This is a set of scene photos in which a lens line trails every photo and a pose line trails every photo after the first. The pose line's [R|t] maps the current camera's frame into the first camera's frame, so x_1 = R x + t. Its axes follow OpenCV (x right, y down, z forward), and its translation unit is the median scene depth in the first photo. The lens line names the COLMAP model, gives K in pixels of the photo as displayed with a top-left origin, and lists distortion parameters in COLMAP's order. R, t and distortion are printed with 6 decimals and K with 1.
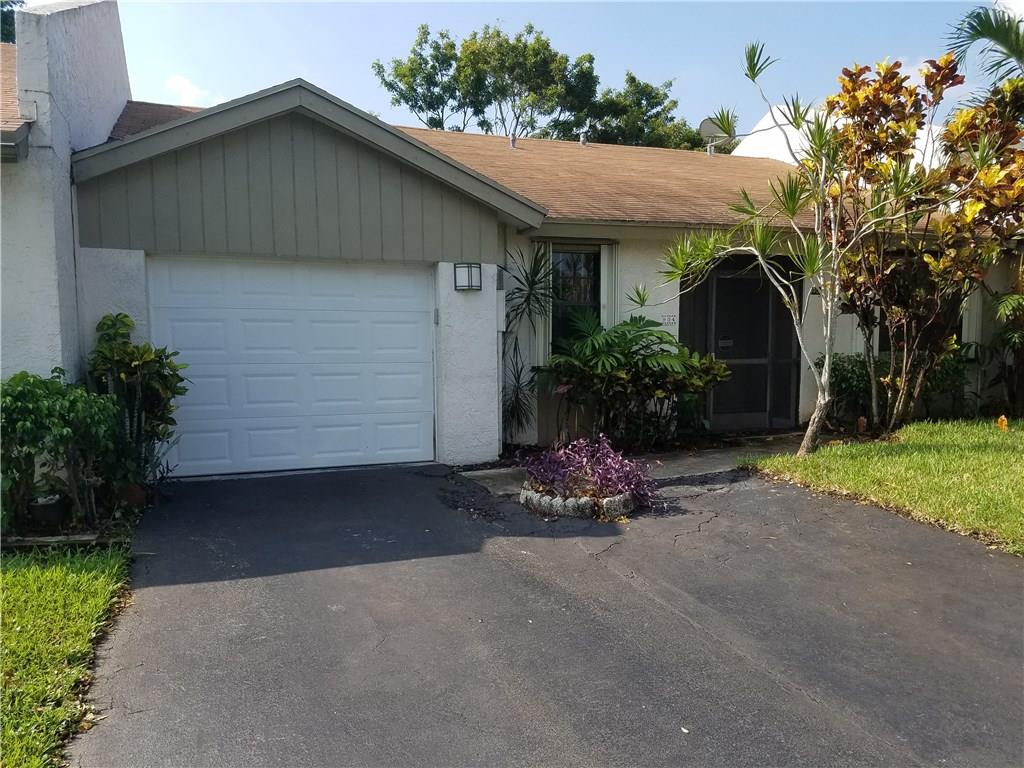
lens RADIAL K [[805.8, 0, 511.8], [0, 805.8, 428.5], [0, 0, 1]] dist [0.170705, -0.270440]
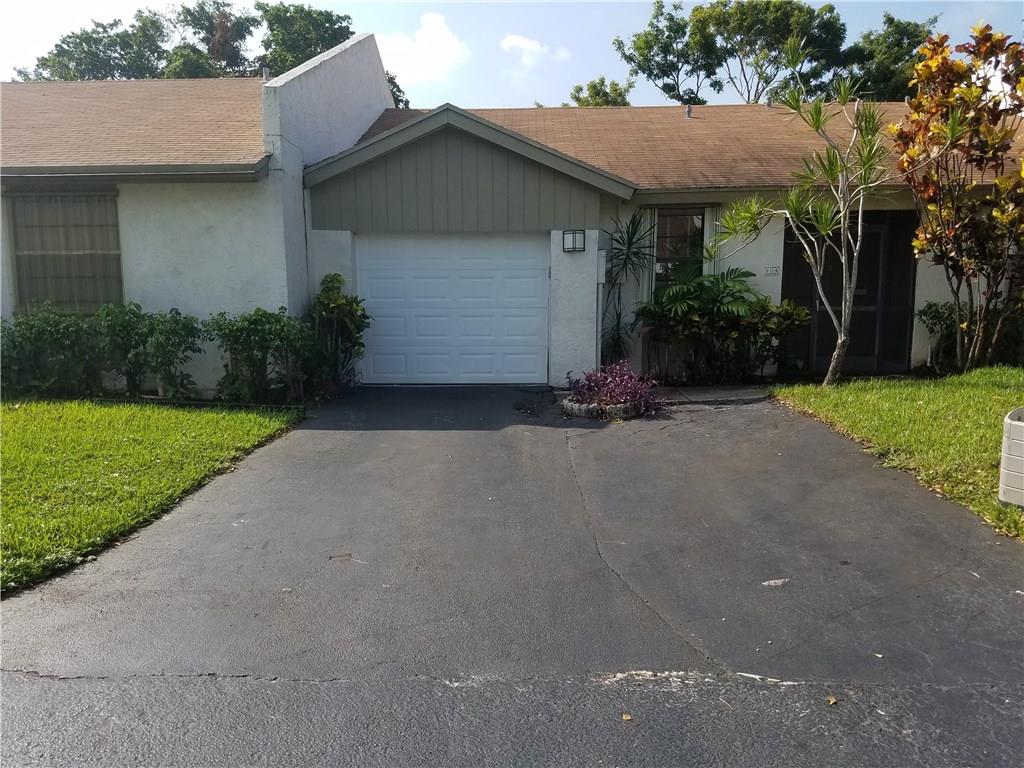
lens RADIAL K [[805.8, 0, 511.8], [0, 805.8, 428.5], [0, 0, 1]] dist [0.170705, -0.270440]
pose [[0.927826, 0.061407, -0.367924, 0.343102], [-0.040741, 0.997138, 0.063685, 0.032491], [0.370782, -0.044100, 0.927672, -0.250037]]
